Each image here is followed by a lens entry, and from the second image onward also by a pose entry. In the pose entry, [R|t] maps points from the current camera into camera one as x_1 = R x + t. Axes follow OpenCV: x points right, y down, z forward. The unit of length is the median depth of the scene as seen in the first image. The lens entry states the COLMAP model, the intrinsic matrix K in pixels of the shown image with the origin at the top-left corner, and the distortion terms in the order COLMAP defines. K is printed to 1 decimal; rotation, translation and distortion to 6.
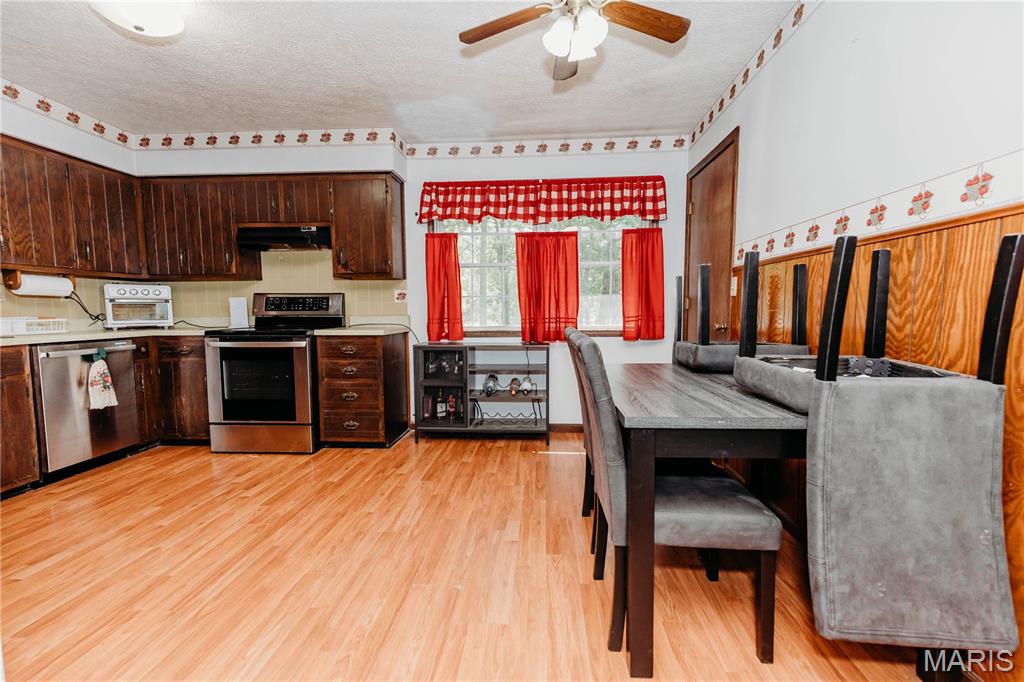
lens RADIAL K [[455.0, 0, 513.0], [0, 455.0, 344.2], [0, 0, 1]] dist [0.018412, -0.004671]
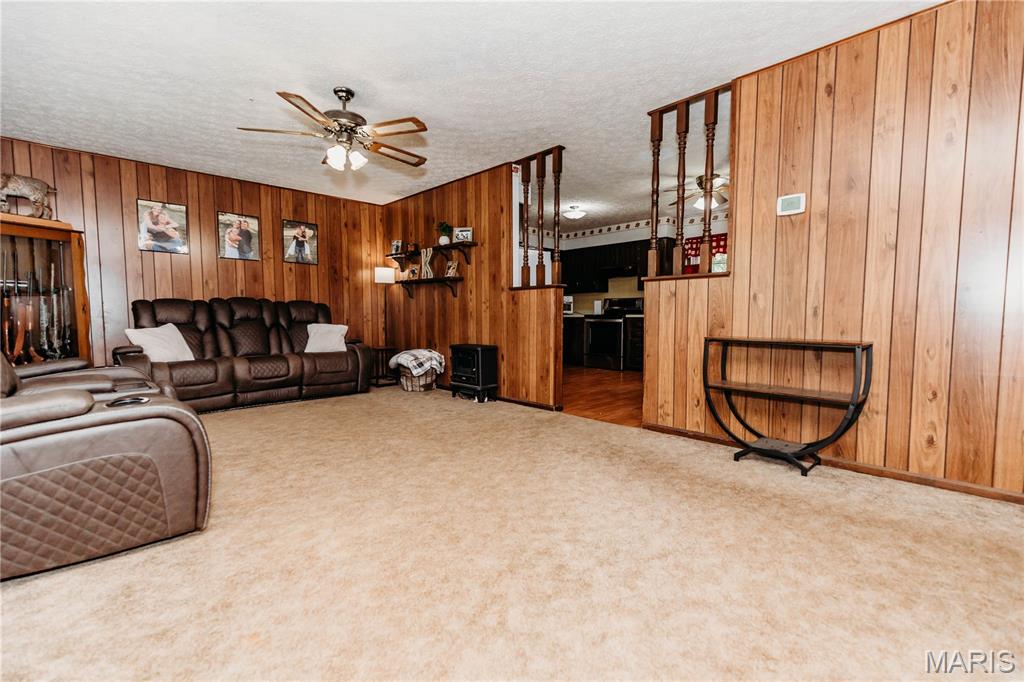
lens RADIAL K [[455.0, 0, 513.0], [0, 455.0, 344.2], [0, 0, 1]] dist [0.018412, -0.004671]
pose [[0.739998, 0.047796, -0.670909, 0.617899], [-0.054266, 0.998463, 0.011277, 0.111300], [0.670417, 0.028063, 0.741454, -0.954003]]
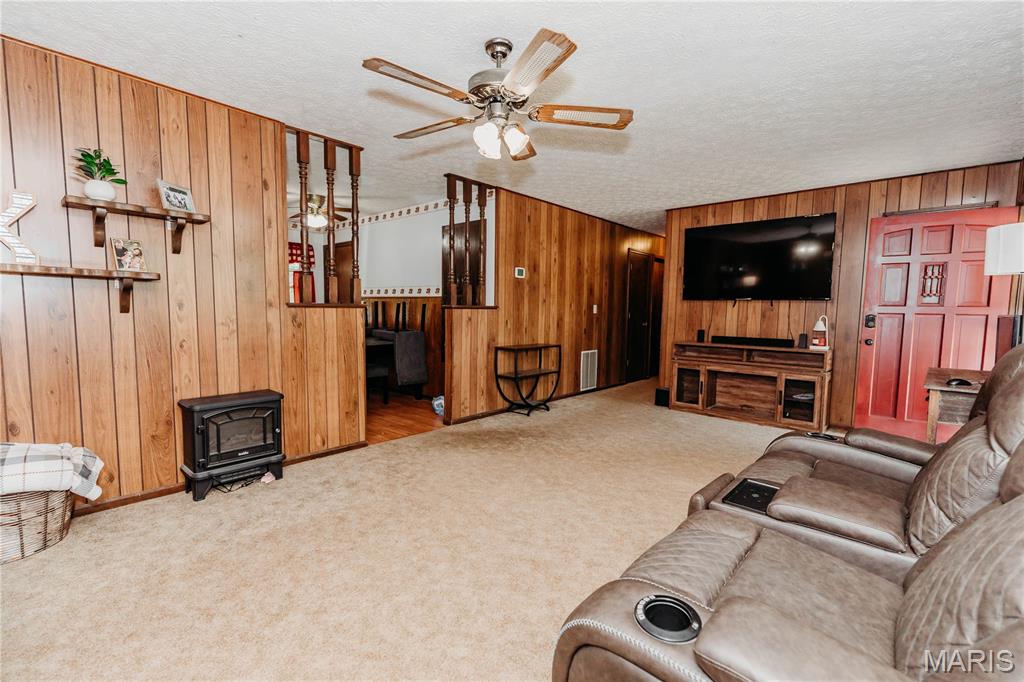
lens RADIAL K [[455.0, 0, 513.0], [0, 455.0, 344.2], [0, 0, 1]] dist [0.018412, -0.004671]
pose [[0.612417, -0.048074, 0.789072, -0.745921], [0.042038, 0.998717, 0.028220, 0.039217], [-0.789416, 0.015889, 0.613653, -0.920407]]
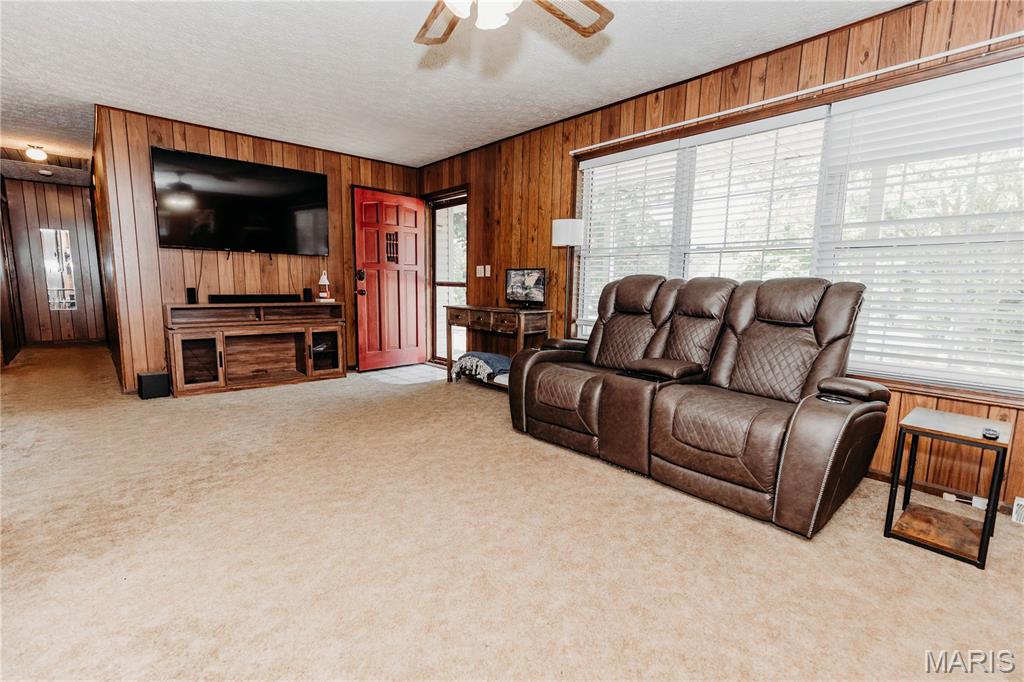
lens RADIAL K [[466.8, 0, 511.3], [0, 466.8, 346.7], [0, 0, 1]] dist [0.013933, -0.000237]
pose [[-0.715466, -0.100270, 0.691414, -0.605277], [0.040865, 0.981947, 0.184690, 0.019406], [-0.697451, 0.160394, -0.698452, -0.176122]]
